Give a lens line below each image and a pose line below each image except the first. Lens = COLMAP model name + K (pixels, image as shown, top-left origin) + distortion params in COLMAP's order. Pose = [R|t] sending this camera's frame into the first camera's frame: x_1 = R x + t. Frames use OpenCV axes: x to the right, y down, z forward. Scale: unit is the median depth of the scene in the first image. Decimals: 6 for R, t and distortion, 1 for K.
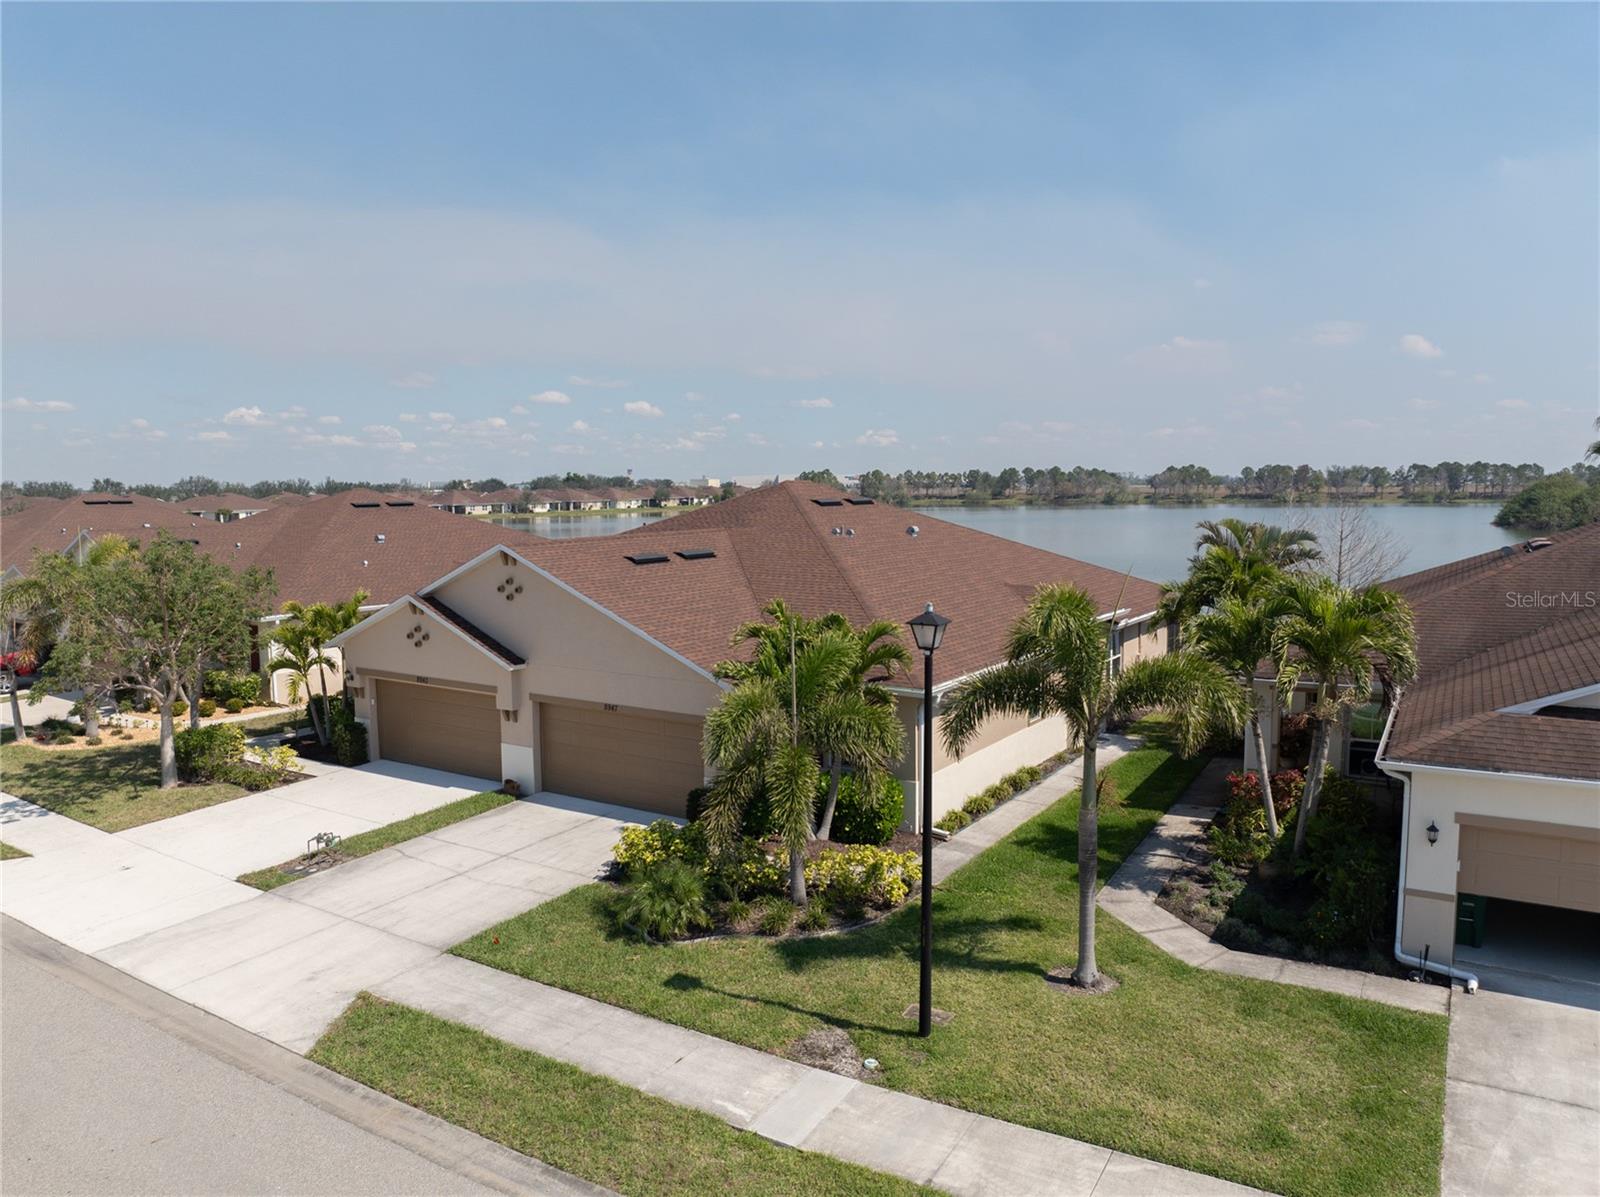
lens RADIAL K [[1125.3, 0, 800.0], [0, 1125.3, 598.5], [0, 0, 1]] dist [-0.042646, 0.001890]
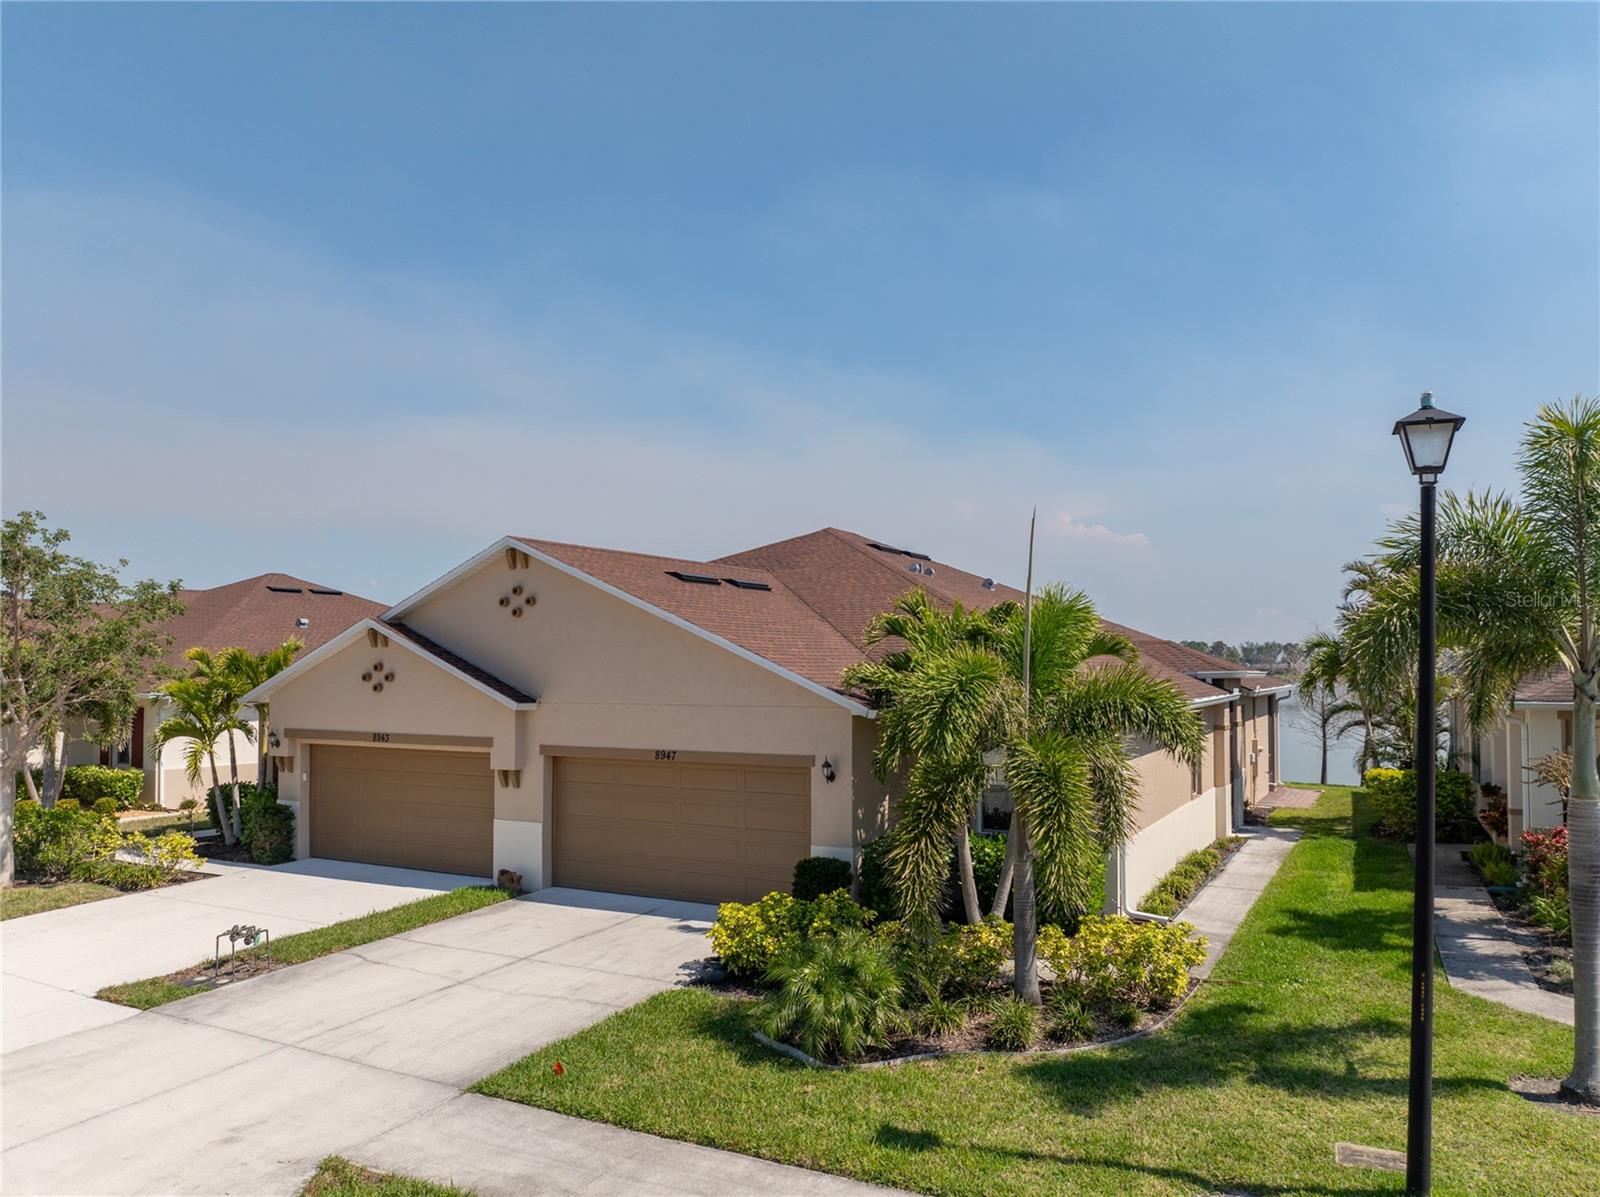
lens RADIAL K [[1144.0, 0, 807.7], [0, 1144.0, 628.6], [0, 0, 1]] dist [-0.070415, 0.048713]
pose [[0.996224, 0.011440, 0.086069, -0.134111], [0.000183, 0.991002, -0.133846, 0.108147], [-0.086826, 0.133357, 0.987257, 0.257317]]
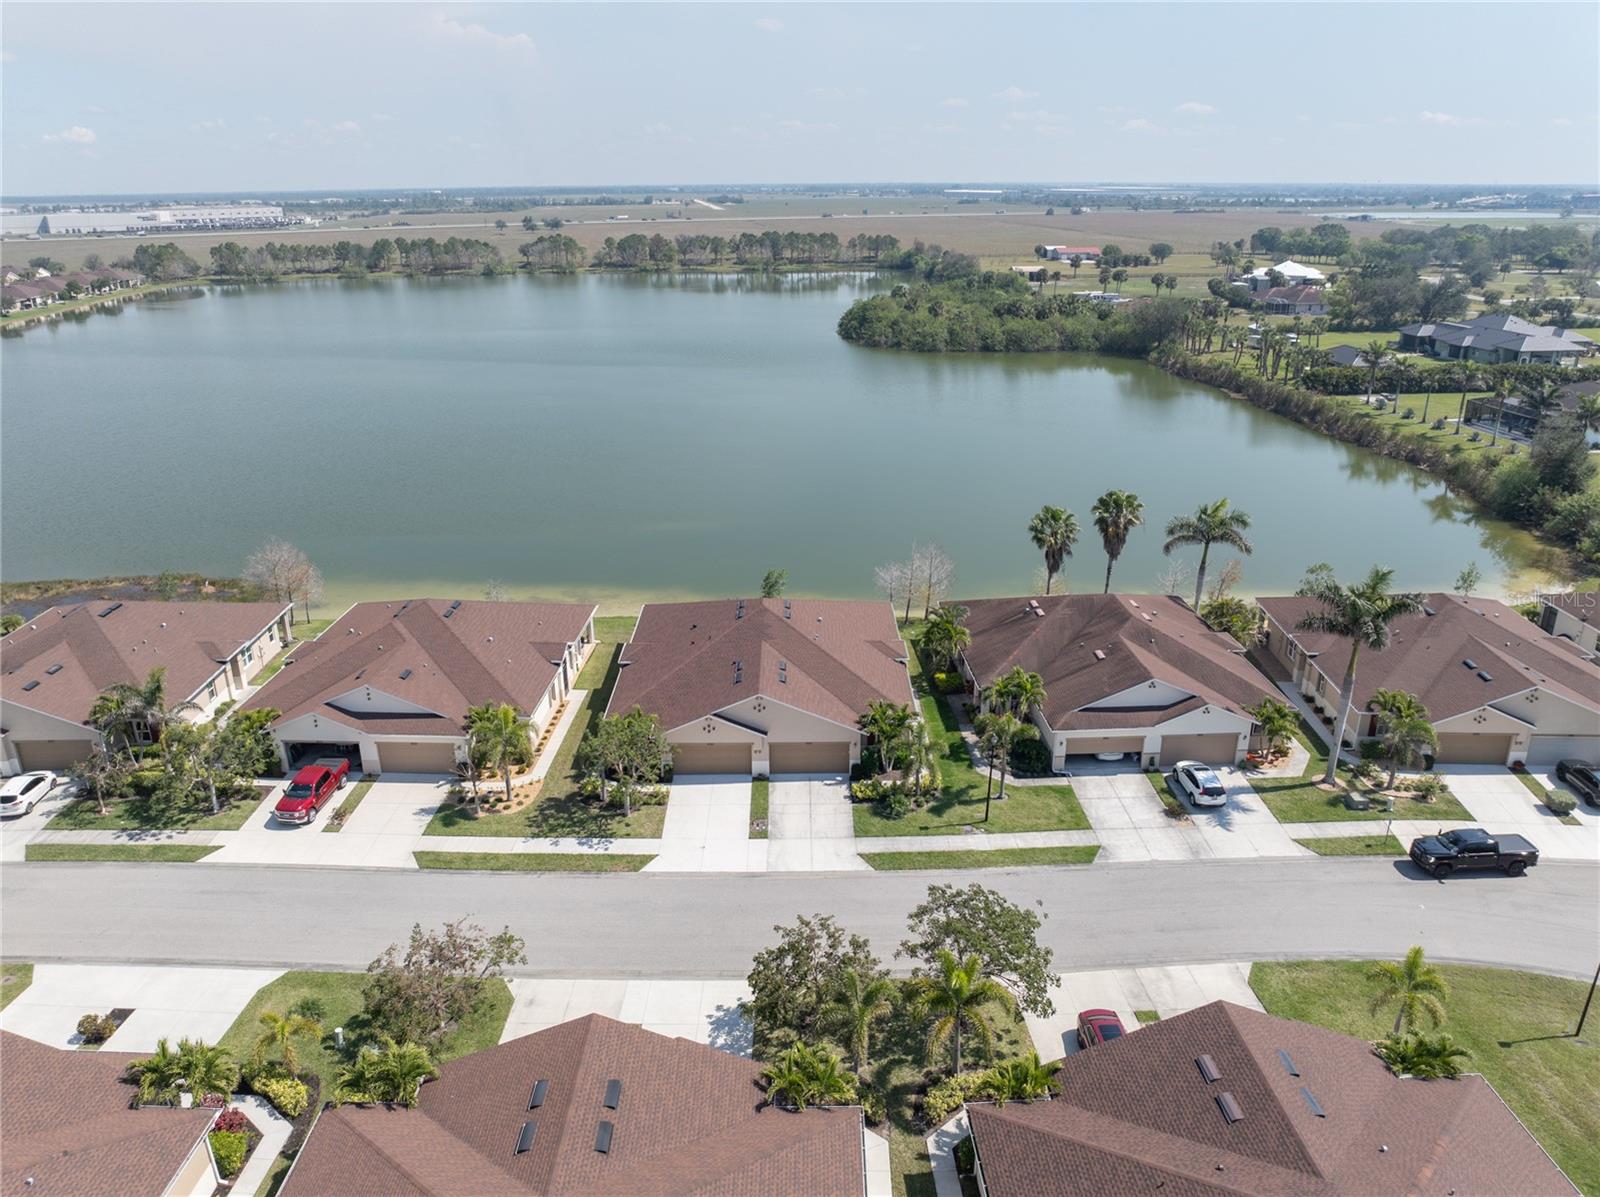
lens RADIAL K [[1125.3, 0, 800.0], [0, 1125.3, 598.5], [0, 0, 1]] dist [-0.042646, 0.001890]
pose [[0.830602, -0.188877, 0.523856, -1.520136], [0.052183, 0.962982, 0.264466, -0.954011], [-0.554416, -0.192330, 0.809712, -1.154248]]
